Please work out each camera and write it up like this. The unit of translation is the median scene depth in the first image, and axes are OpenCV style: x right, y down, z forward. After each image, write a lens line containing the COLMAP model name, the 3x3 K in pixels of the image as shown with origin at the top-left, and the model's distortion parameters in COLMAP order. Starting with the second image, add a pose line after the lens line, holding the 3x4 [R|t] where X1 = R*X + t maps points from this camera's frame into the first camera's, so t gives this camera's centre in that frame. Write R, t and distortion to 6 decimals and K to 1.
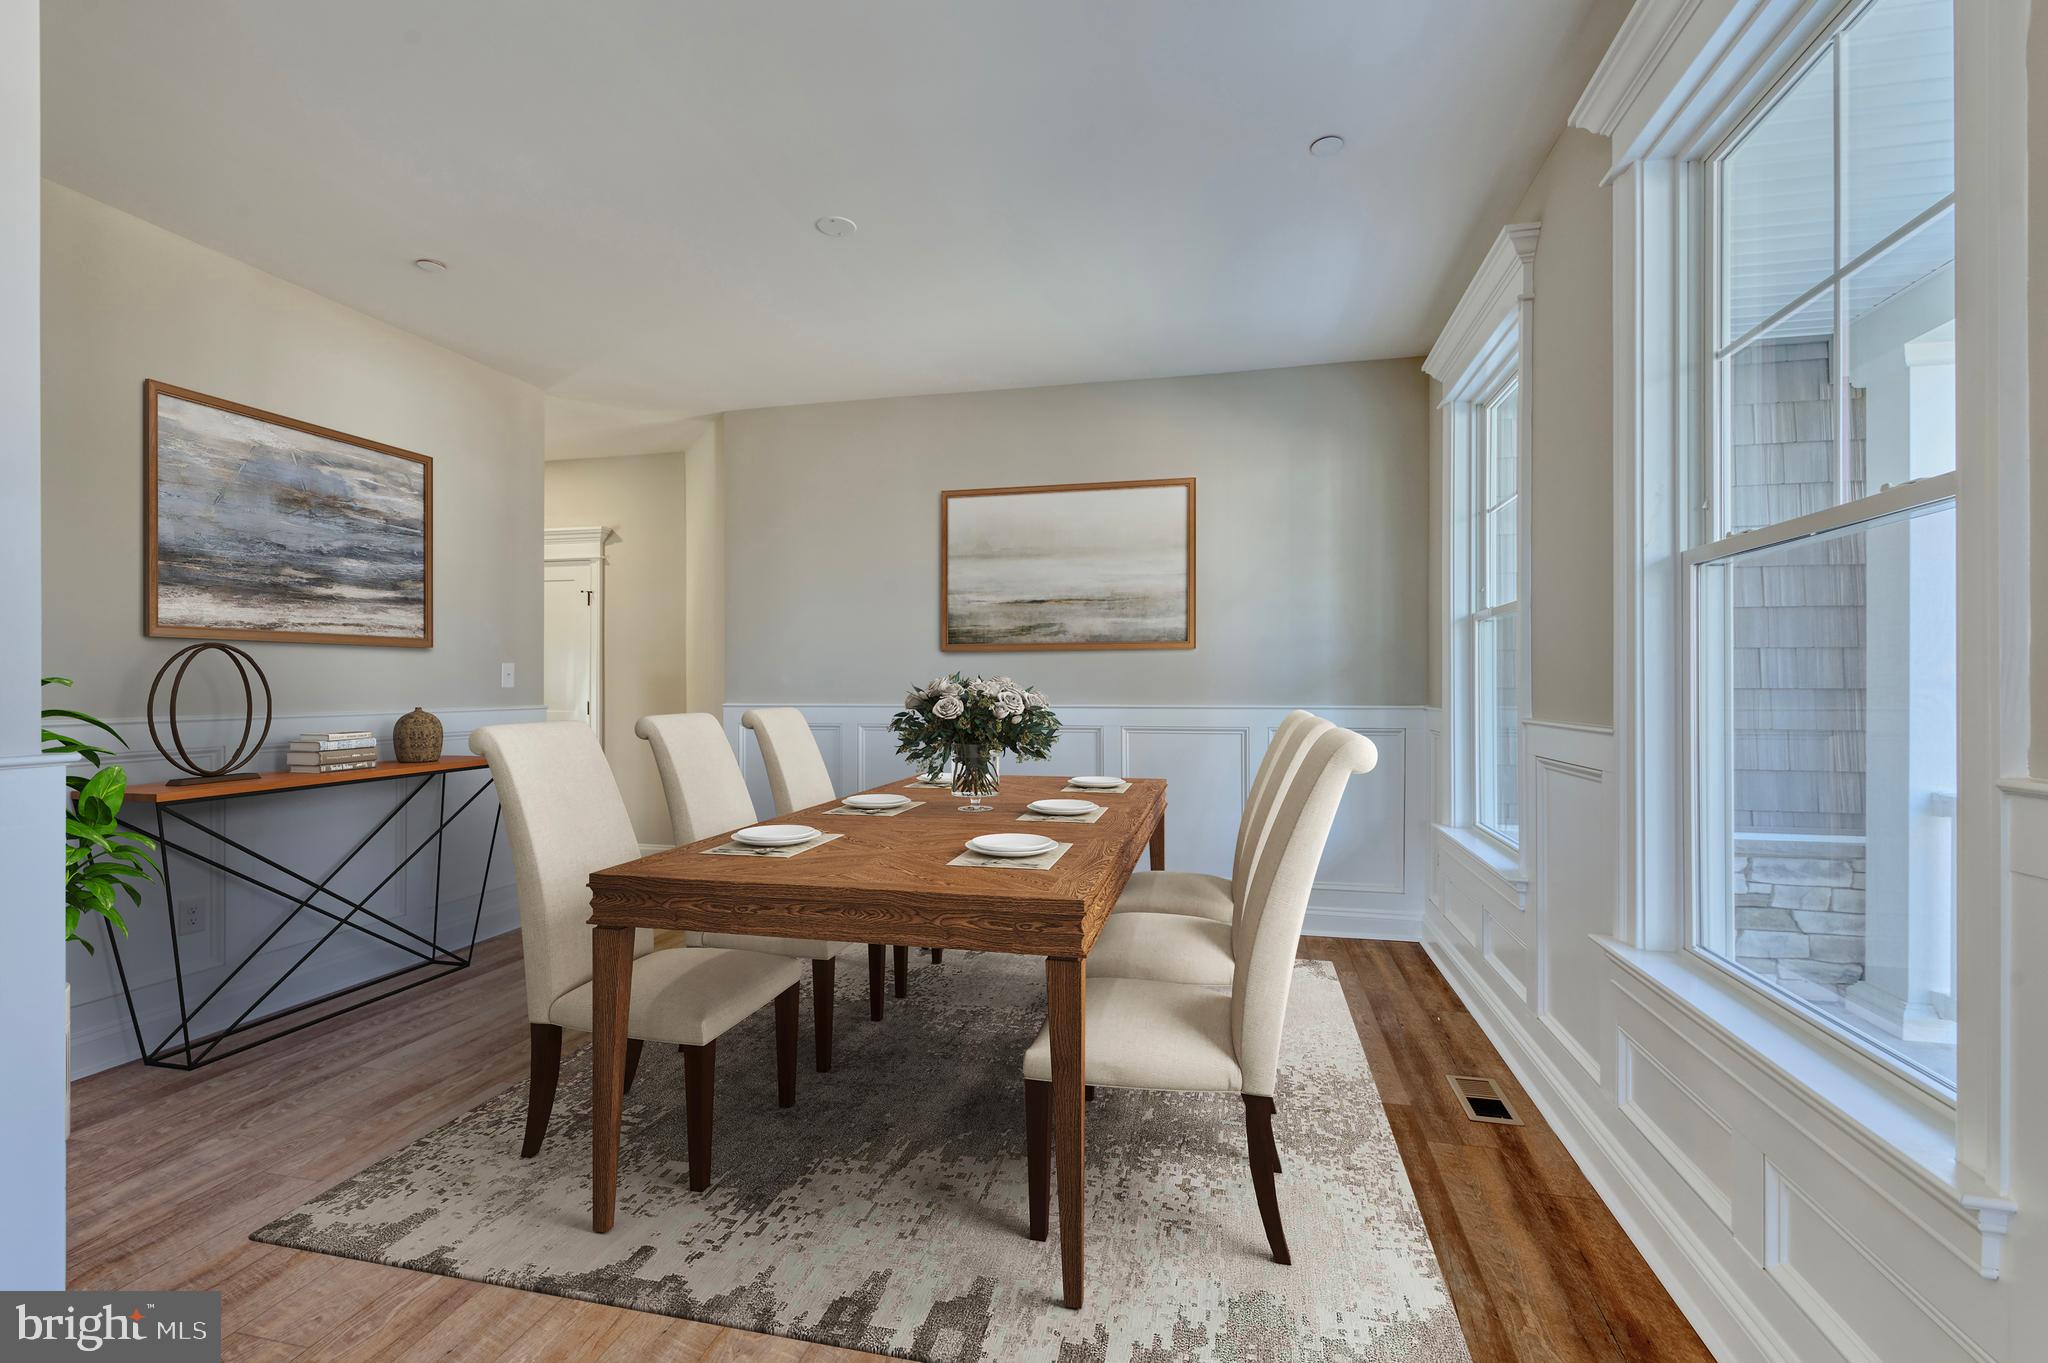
lens RADIAL K [[895.5, 0, 1035.8], [0, 895.5, 685.4], [0, 0, 1]] dist [0.002251, -0.000067]
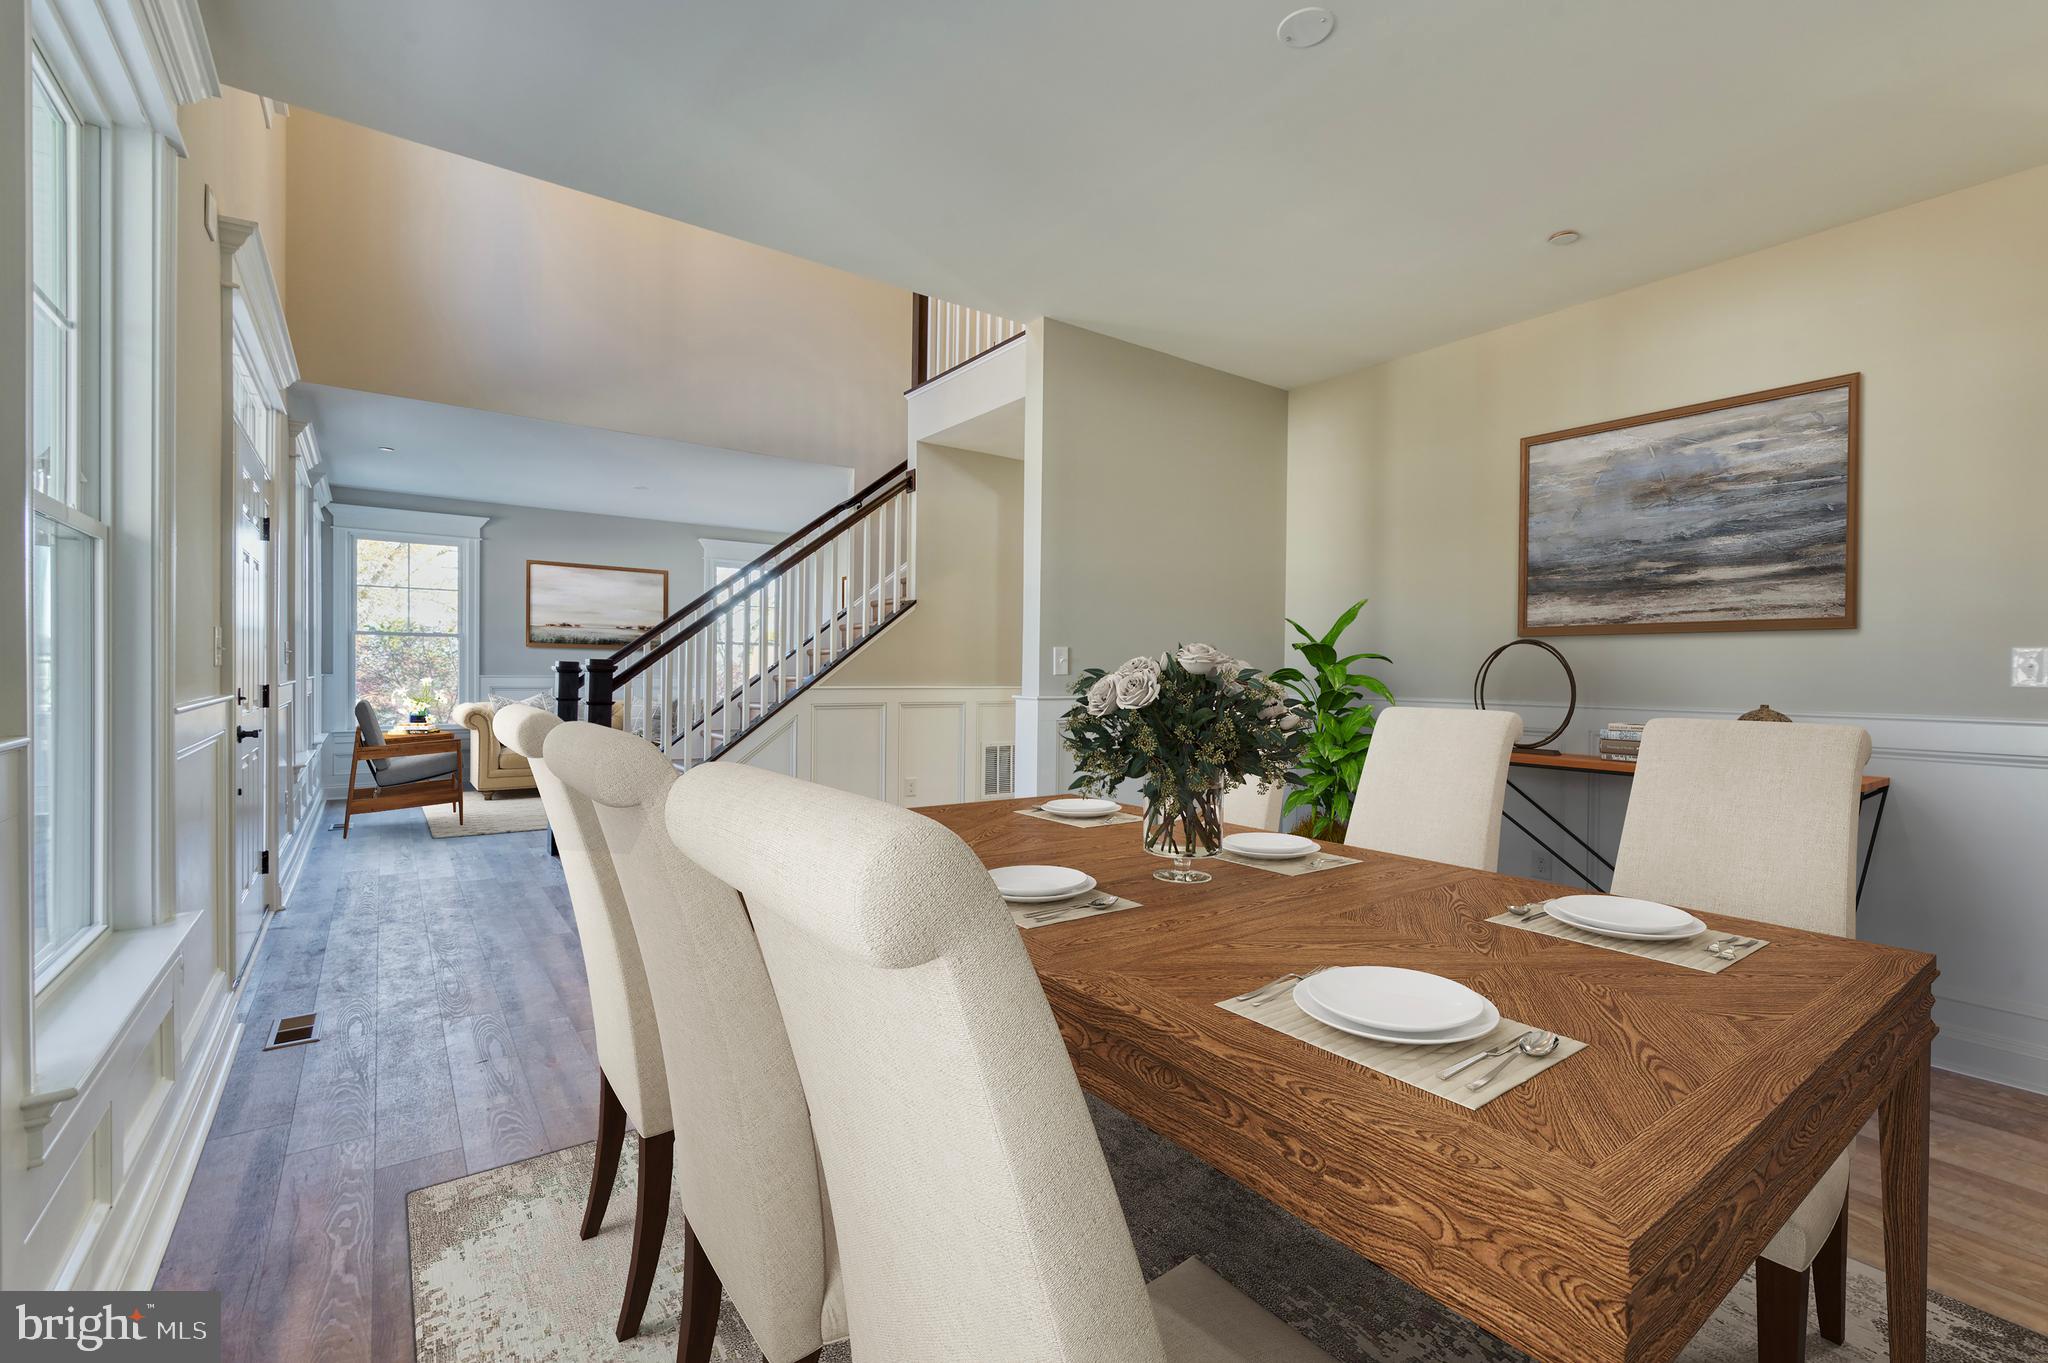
lens RADIAL K [[895.5, 0, 1035.8], [0, 895.5, 685.4], [0, 0, 1]] dist [0.002251, -0.000067]
pose [[-0.654850, 0.002613, -0.755754, 0.373183], [-0.017576, 0.999671, 0.018686, 0.003618], [0.755554, 0.025520, -0.654589, 1.086077]]
